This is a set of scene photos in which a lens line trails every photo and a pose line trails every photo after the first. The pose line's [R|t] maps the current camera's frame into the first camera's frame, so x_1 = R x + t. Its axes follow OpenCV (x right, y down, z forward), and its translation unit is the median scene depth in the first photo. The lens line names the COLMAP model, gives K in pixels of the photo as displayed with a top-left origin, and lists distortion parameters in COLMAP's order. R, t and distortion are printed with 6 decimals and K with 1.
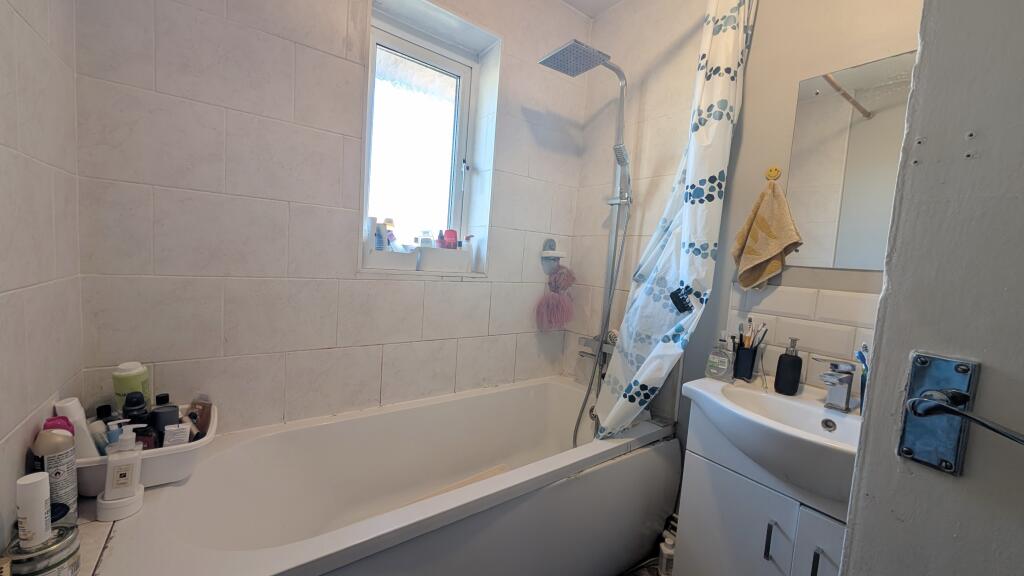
lens RADIAL K [[383.4, 0, 508.6], [0, 383.4, 286.6], [0, 0, 1]] dist [-0.001126, 0.000213]
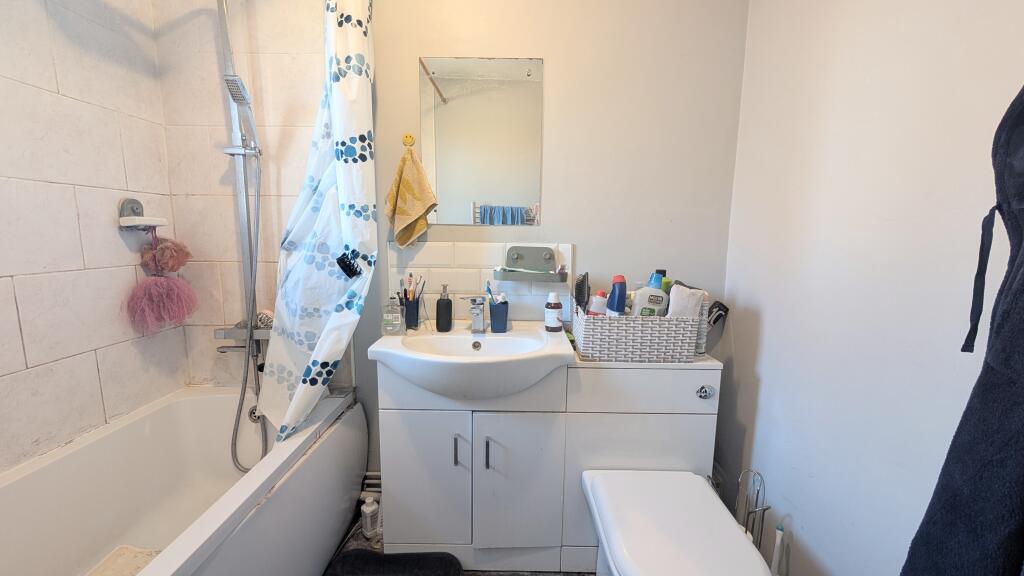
lens RADIAL K [[383.4, 0, 512.2], [0, 383.4, 286.2], [0, 0, 1]] dist [-0.001126, 0.000213]
pose [[0.594961, -0.172669, 0.784989, -0.065242], [0.092206, 0.984867, 0.146750, -0.015074], [-0.798448, -0.014929, 0.601878, 0.091256]]
